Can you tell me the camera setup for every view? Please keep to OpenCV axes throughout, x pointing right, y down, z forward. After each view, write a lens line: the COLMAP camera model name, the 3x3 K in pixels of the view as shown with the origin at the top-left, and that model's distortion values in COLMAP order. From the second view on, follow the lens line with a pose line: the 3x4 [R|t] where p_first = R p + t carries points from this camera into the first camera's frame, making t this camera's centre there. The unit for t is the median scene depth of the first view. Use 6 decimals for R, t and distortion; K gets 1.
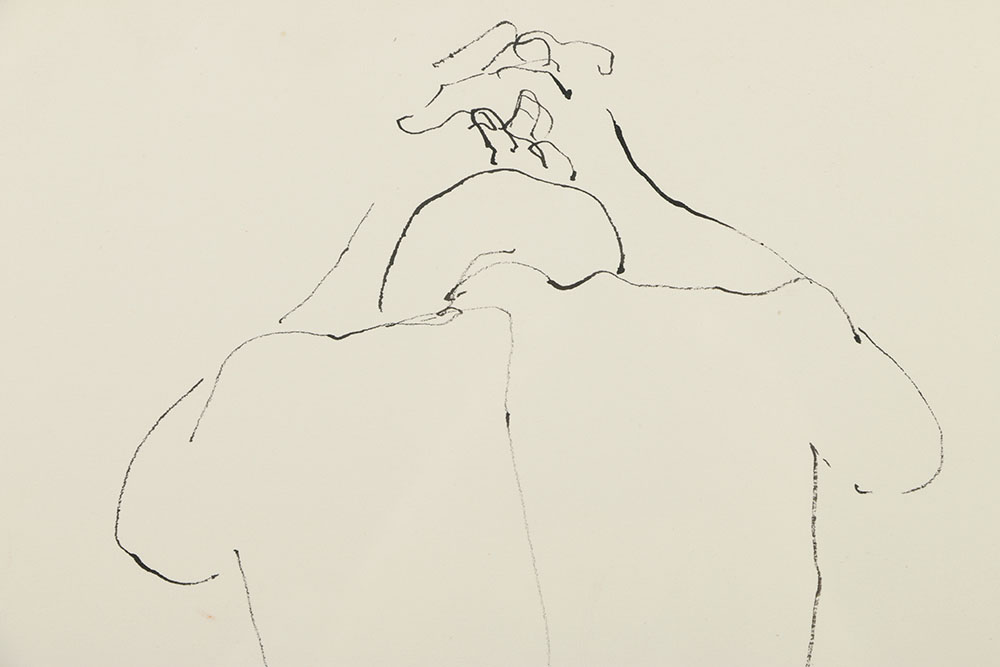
lens RADIAL K [[3942.1, 0, 491.9], [0, 3942.1, 333.9], [0, 0, 1]] dist [0.733201, 0.000000]
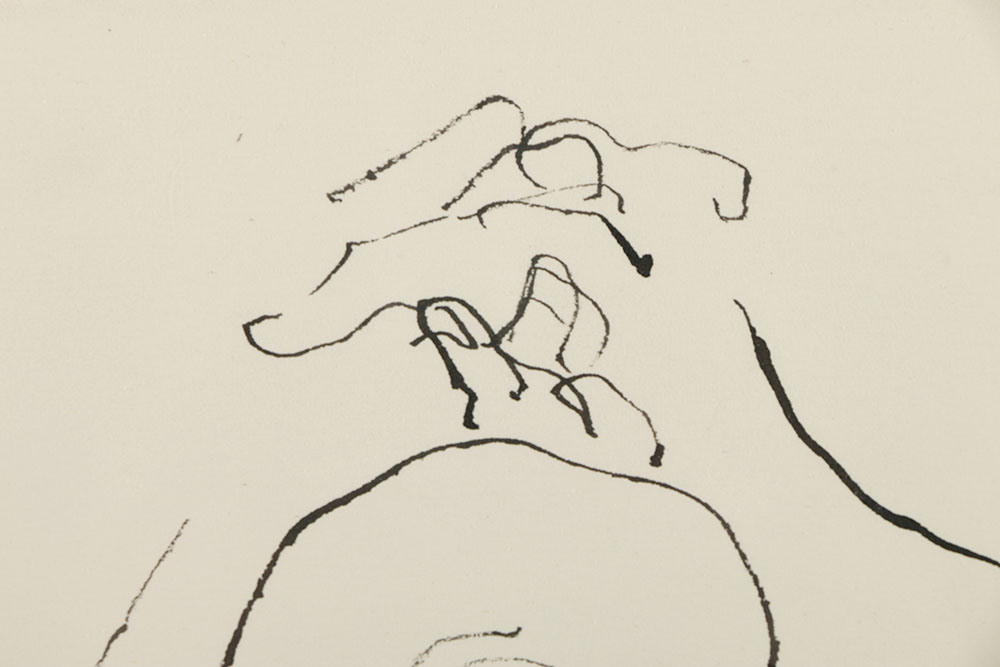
lens RADIAL K [[6108.7, 0, 501.4], [0, 6108.7, 335.8], [0, 0, 1]] dist [0.848781, 0.000000]
pose [[0.999852, 0.001031, 0.017198, -0.007567], [-0.000112, 0.998575, -0.053358, -0.017707], [-0.017228, 0.053348, 0.998427, 0.340276]]
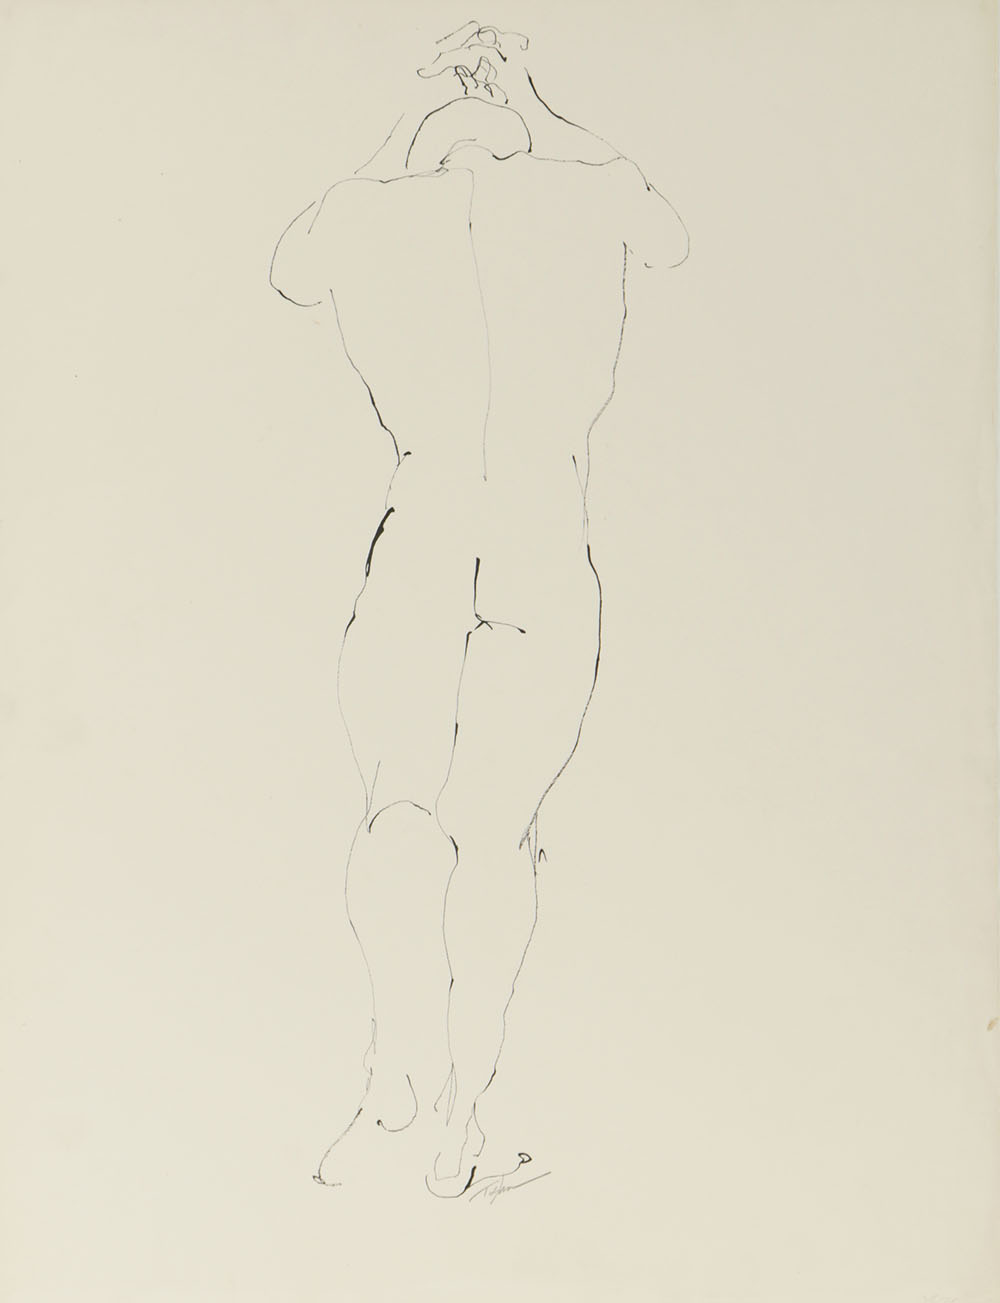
lens RADIAL K [[8361.3, 0, 502.5], [0, 8361.3, 645.2], [0, 0, 1]] dist [1.045736, 0.000000]
pose [[0.999611, 0.023701, -0.014696, 0.086017], [-0.023053, 0.998818, 0.042800, 0.050813], [0.015693, -0.042445, 0.998976, -3.161122]]
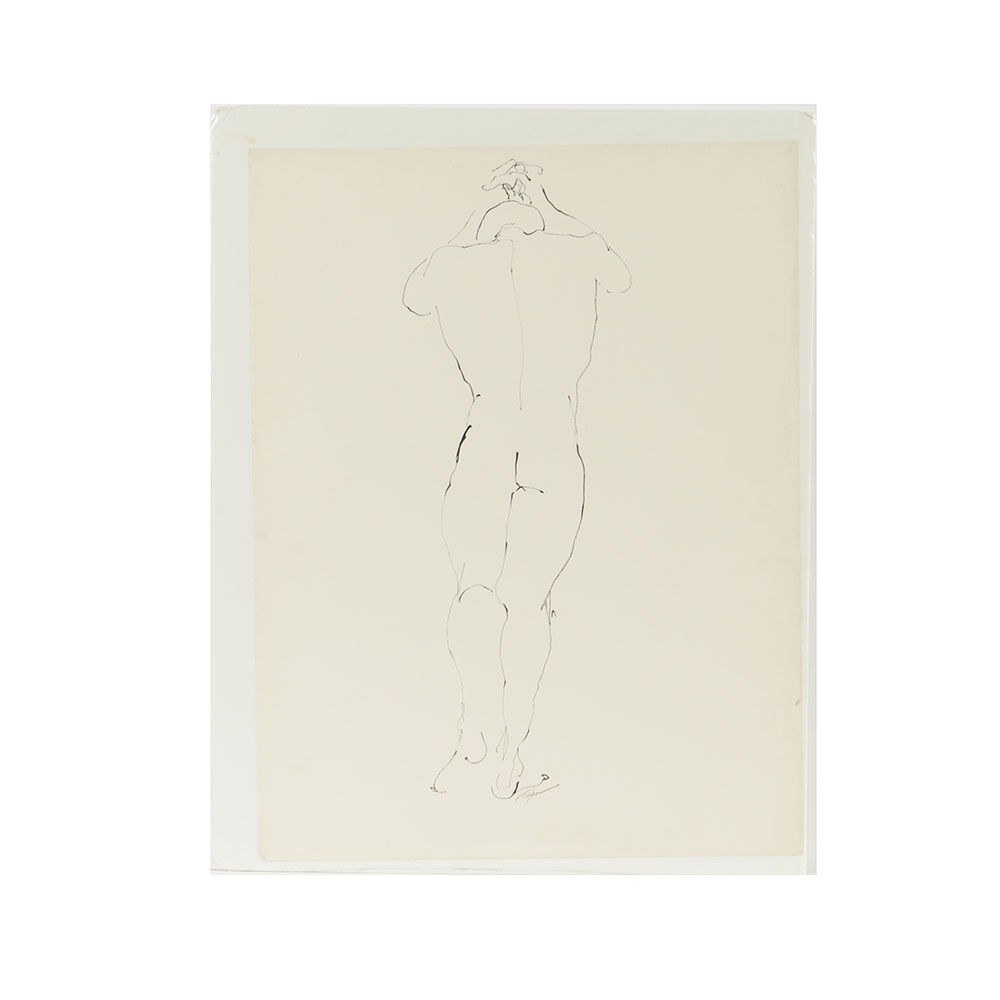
lens RADIAL K [[4892.1, 0, 499.7], [0, 4892.1, 507.0], [0, 0, 1]] dist [1.094050, 0.000000]
pose [[0.999646, 0.014993, -0.021972, 0.094420], [-0.013956, 0.998816, 0.046601, 0.028301], [0.022645, -0.046278, 0.998672, -3.465995]]
